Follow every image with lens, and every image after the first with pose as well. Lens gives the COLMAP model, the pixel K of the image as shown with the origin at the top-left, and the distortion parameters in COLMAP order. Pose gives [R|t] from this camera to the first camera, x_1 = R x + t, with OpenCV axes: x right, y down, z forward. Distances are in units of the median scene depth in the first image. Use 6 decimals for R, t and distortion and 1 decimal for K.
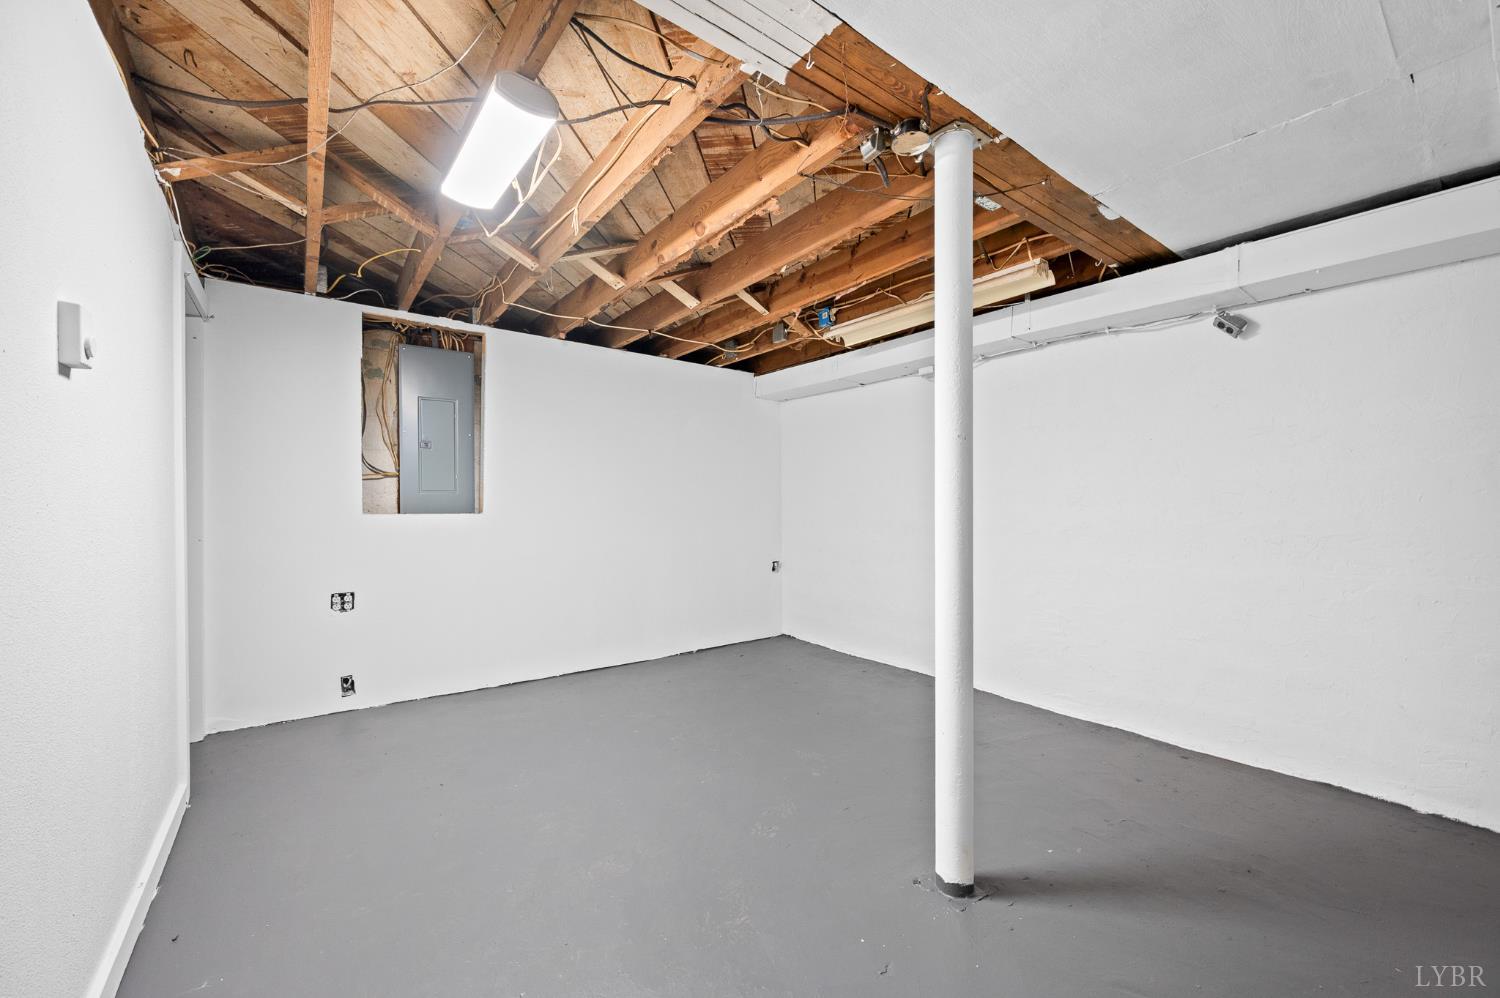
lens RADIAL K [[595.8, 0, 753.5], [0, 595.8, 506.6], [0, 0, 1]] dist [-0.001355, -0.000159]
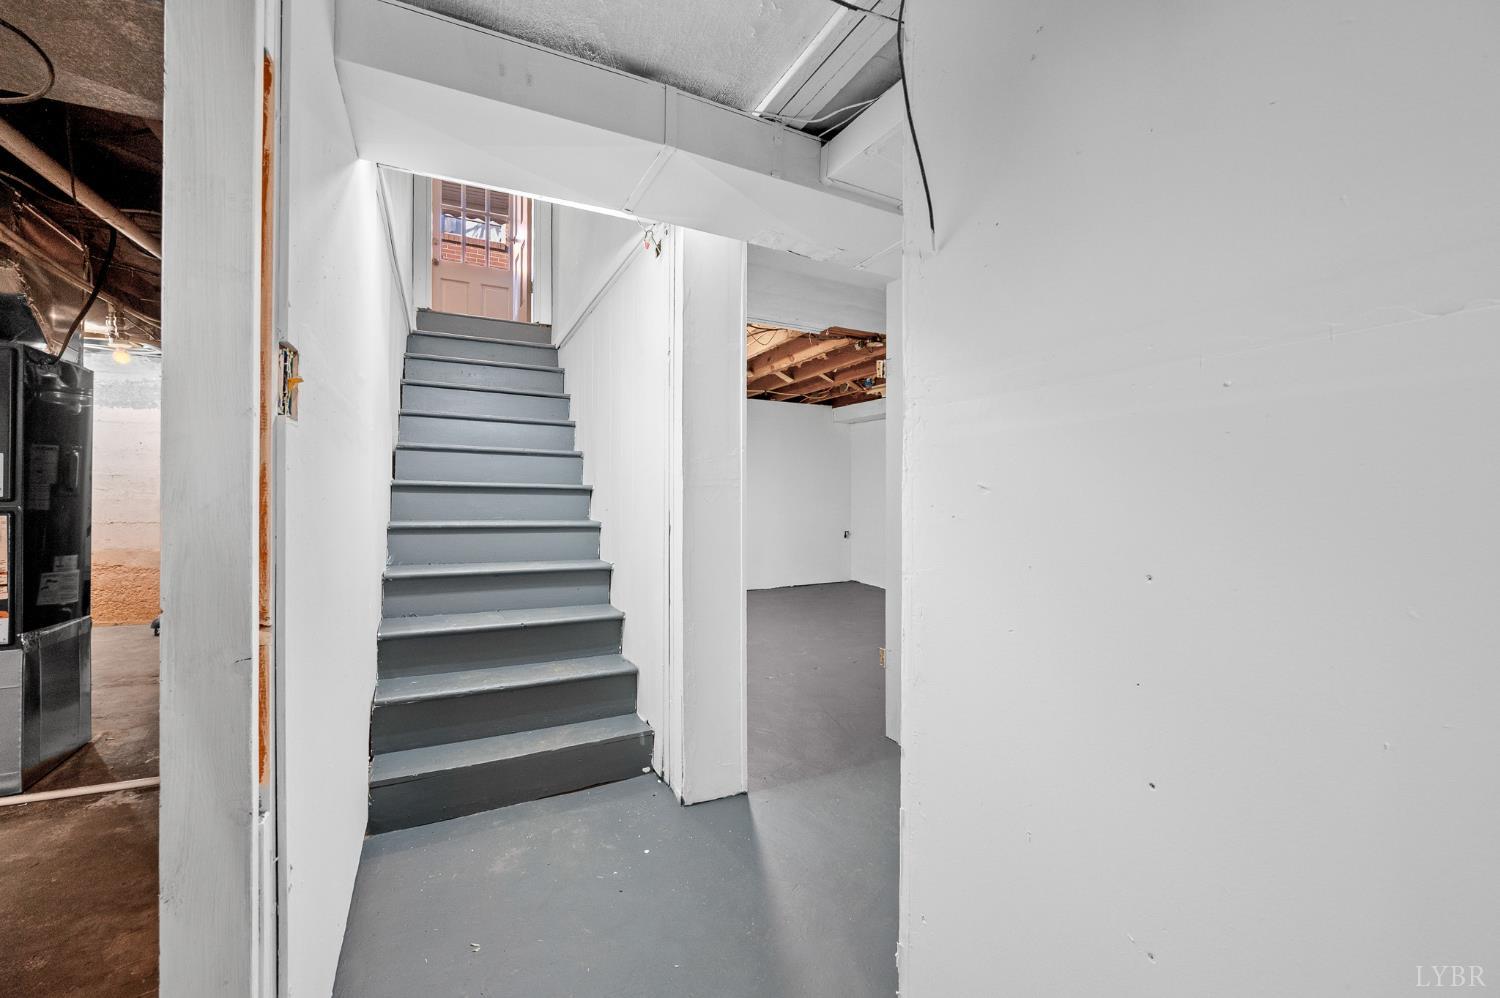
lens RADIAL K [[595.8, 0, 752.4], [0, 595.8, 497.0], [0, 0, 1]] dist [-0.001355, -0.000159]
pose [[0.983913, 0.000254, -0.178649, 0.098420], [-0.000346, 1.000000, -0.000485, 0.009112], [0.178649, 0.000539, 0.983913, -0.714018]]
